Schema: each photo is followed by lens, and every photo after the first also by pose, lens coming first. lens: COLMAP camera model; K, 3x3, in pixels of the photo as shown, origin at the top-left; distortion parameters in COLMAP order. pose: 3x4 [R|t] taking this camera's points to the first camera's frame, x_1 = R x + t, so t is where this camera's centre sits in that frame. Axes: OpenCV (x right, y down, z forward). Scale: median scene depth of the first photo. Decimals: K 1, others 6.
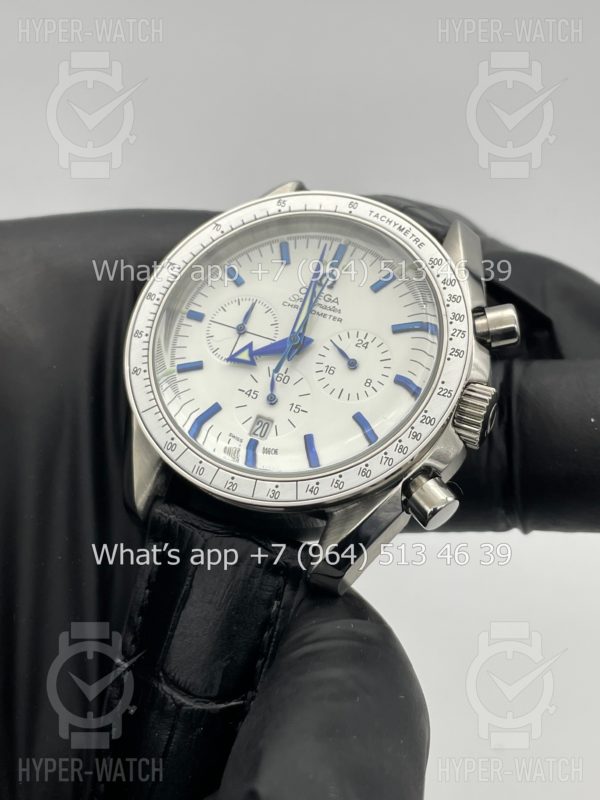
lens RADIAL K [[1237.9, 0, 300.0], [0, 1237.9, 400.0], [0, 0, 1]] dist [0.056390, -0.007116]
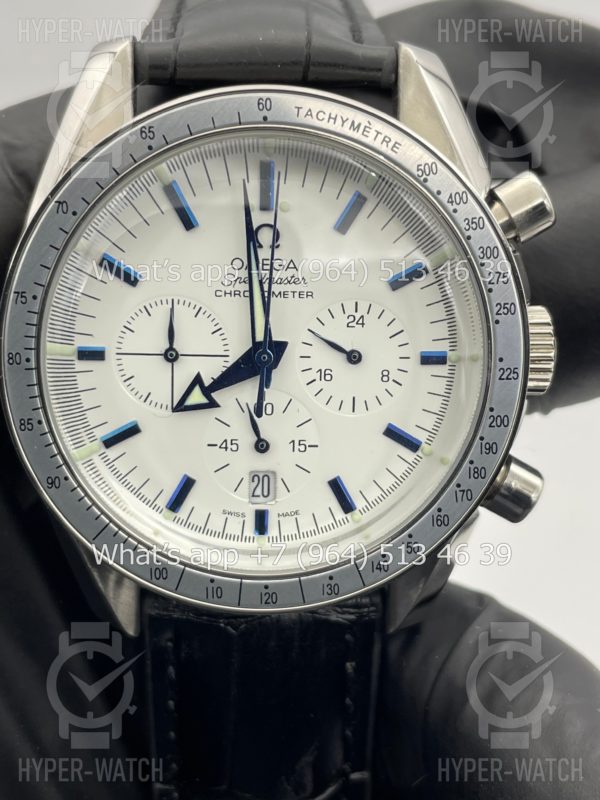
lens RADIAL K [[1245.7, 0, 300.0], [0, 1245.7, 400.0], [0, 0, 1]] dist [0.110731, -0.102588]
pose [[0.903253, -0.403473, 0.146092, -0.093538], [0.253539, 0.776479, 0.576887, -0.409950], [-0.346196, -0.484035, 0.803653, 0.441659]]
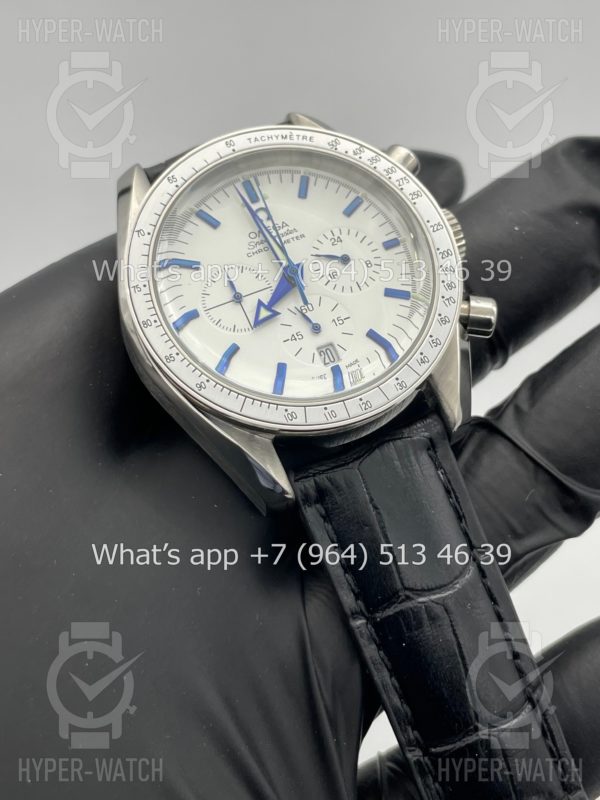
lens RADIAL K [[1237.9, 0, 300.0], [0, 1237.9, 400.0], [0, 0, 1]] dist [0.056390, -0.007116]
pose [[0.651886, -0.591643, 0.474346, -0.553905], [0.578639, 0.792390, 0.193119, -0.159686], [-0.490124, 0.148583, 0.858895, 0.120014]]
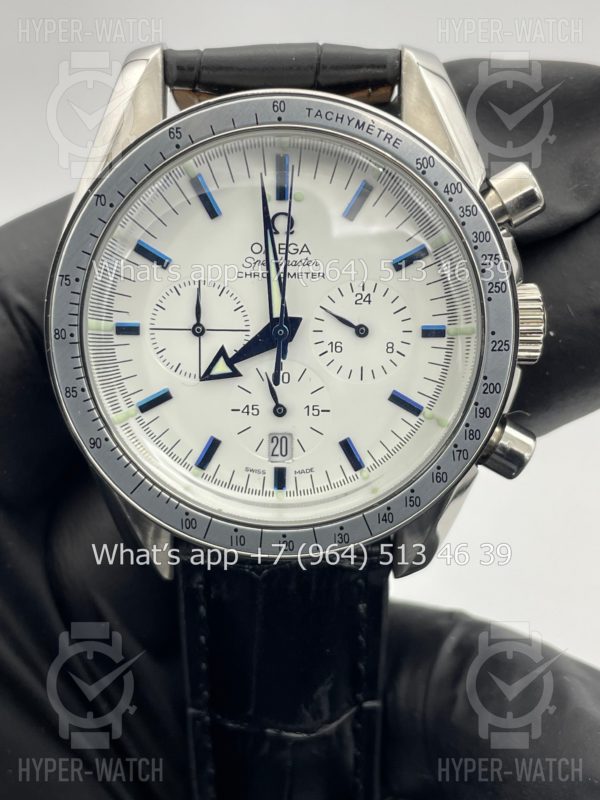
lens RADIAL K [[1237.9, 0, 300.0], [0, 1237.9, 400.0], [0, 0, 1]] dist [0.056390, -0.007116]
pose [[0.907258, -0.409617, 0.095380, -0.081212], [0.279220, 0.756229, 0.591738, -0.452797], [-0.314515, -0.510227, 0.800468, 0.376757]]
